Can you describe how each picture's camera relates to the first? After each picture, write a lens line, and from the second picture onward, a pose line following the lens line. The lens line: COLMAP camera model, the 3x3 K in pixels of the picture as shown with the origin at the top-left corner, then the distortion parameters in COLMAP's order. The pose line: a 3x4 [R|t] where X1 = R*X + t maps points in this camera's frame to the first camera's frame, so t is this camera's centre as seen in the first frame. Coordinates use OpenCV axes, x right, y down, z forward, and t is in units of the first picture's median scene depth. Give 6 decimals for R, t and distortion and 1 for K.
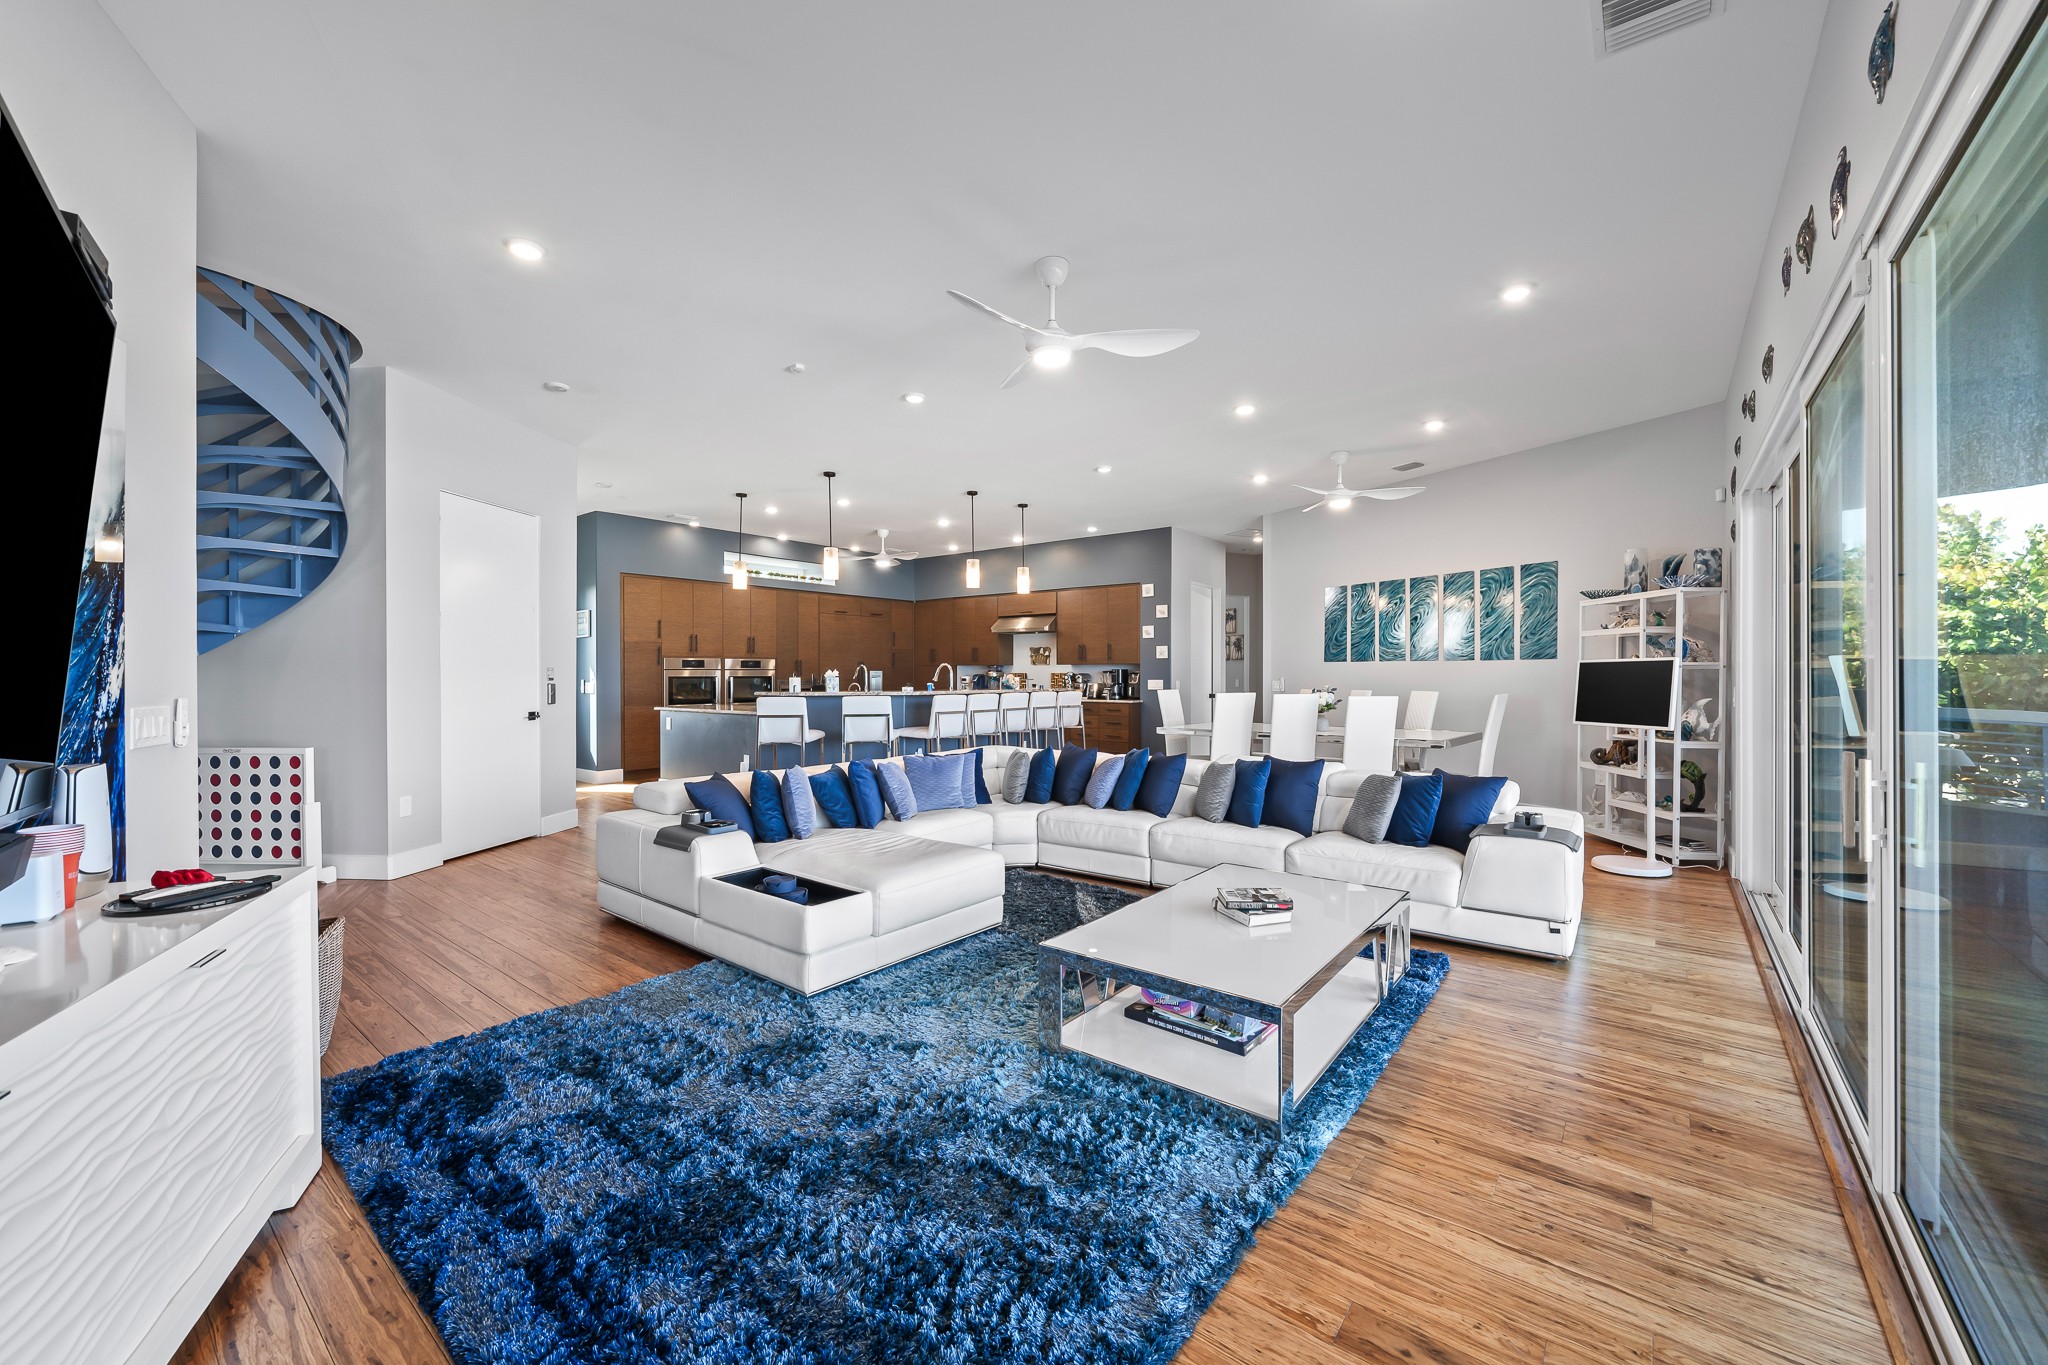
lens RADIAL K [[805.2, 0, 1024.0], [0, 805.2, 682.5], [0, 0, 1]] dist [-0.000812, -0.000011]
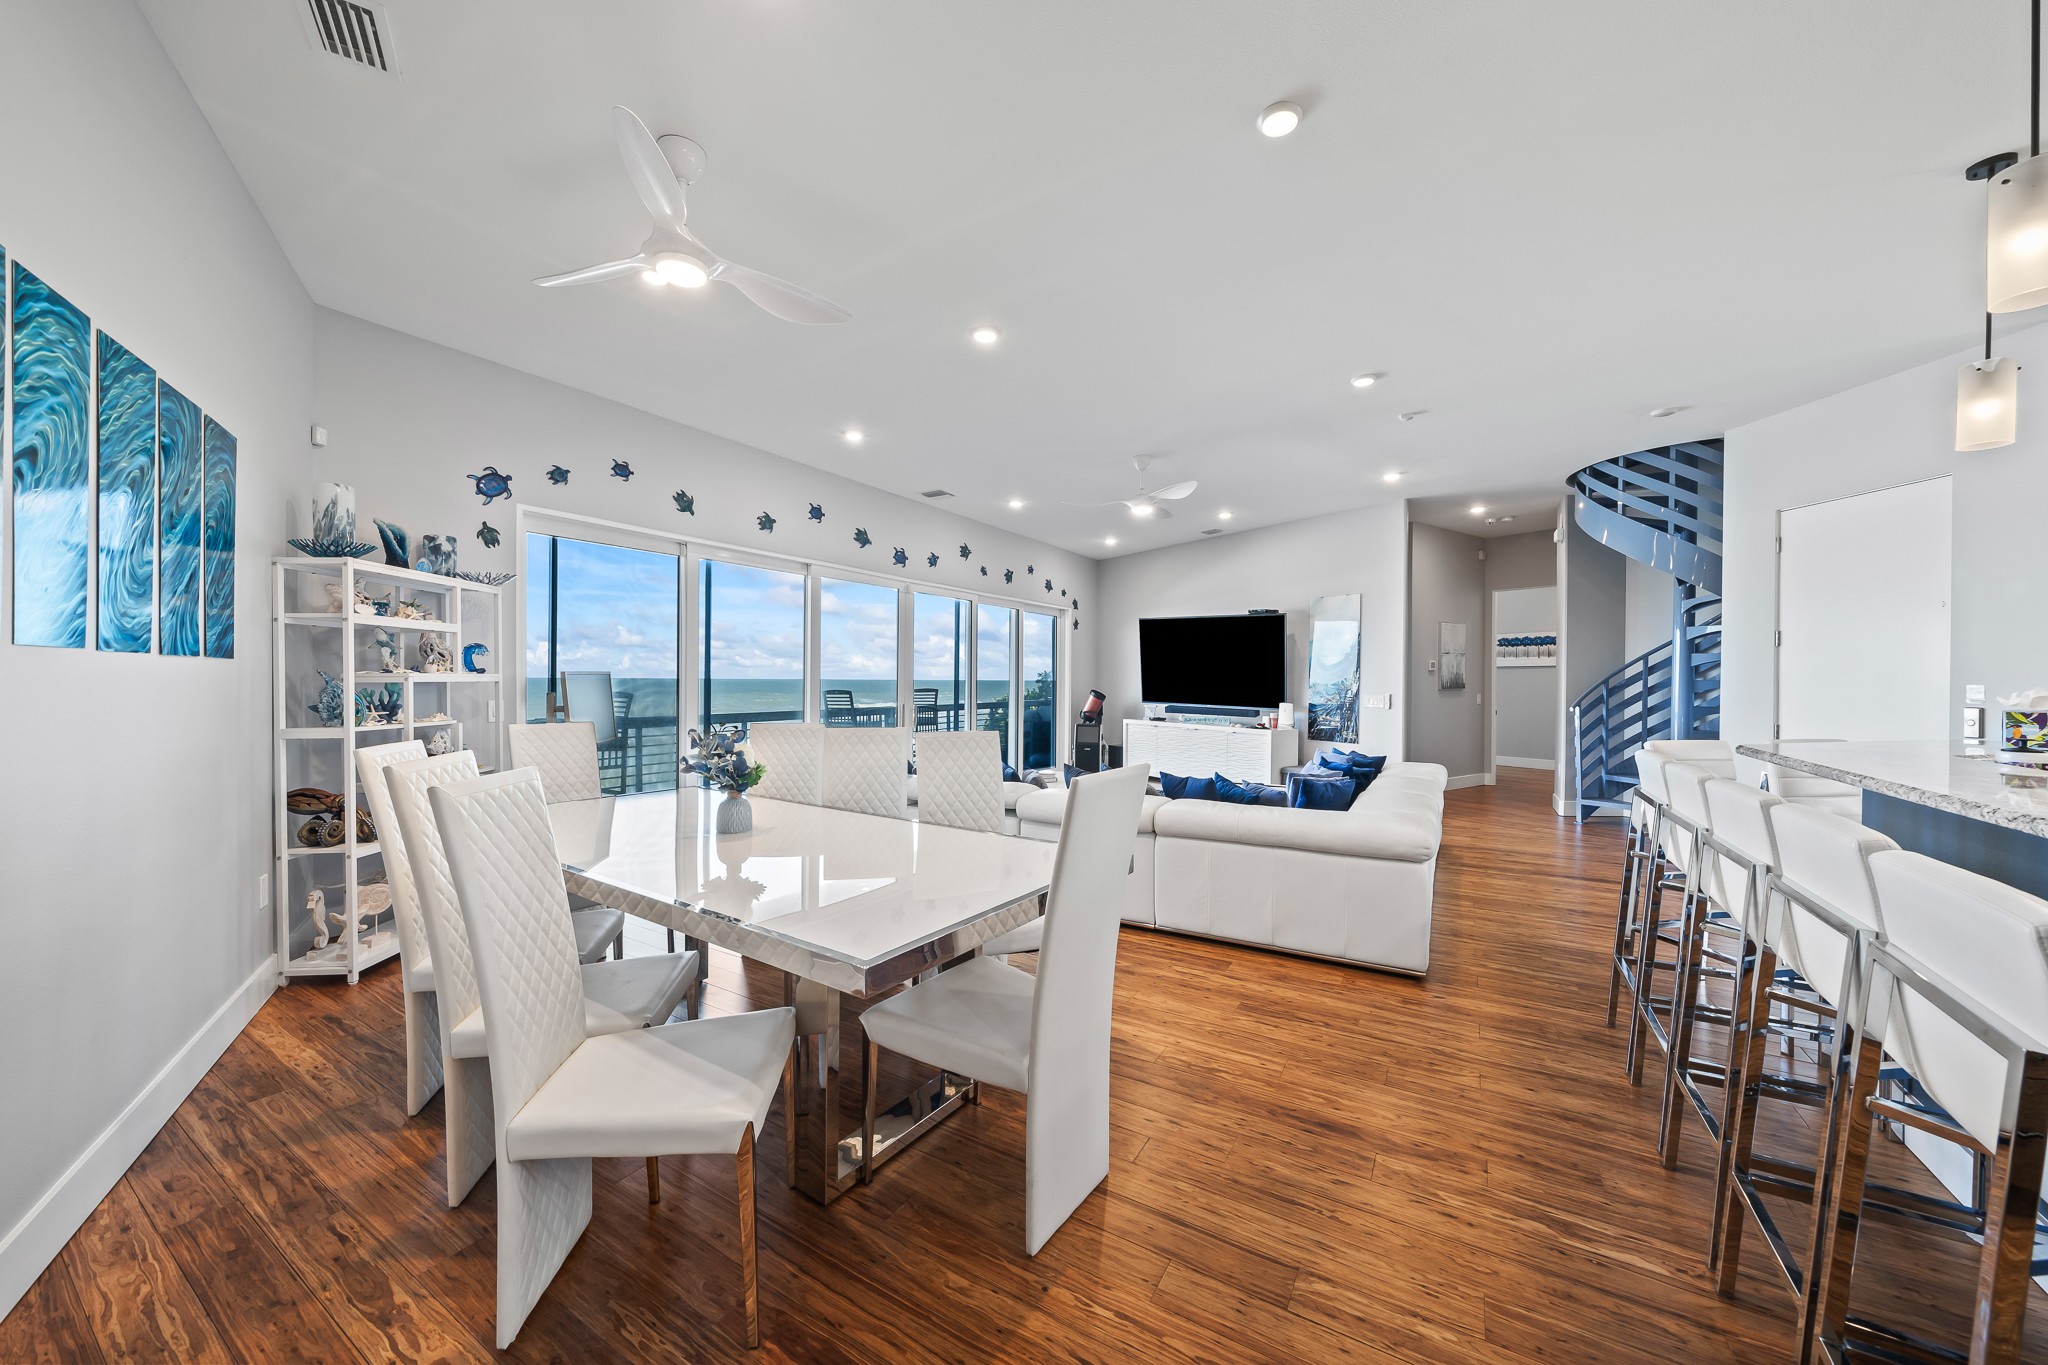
lens RADIAL K [[730.4, 0, 1027.1], [0, 730.4, 686.0], [0, 0, 1]] dist [-0.004900, -0.000074]
pose [[-0.992075, -0.002930, -0.125616, 0.253407], [-0.005700, 0.999748, 0.021700, -0.022955], [0.125521, 0.022244, -0.991842, 1.321684]]
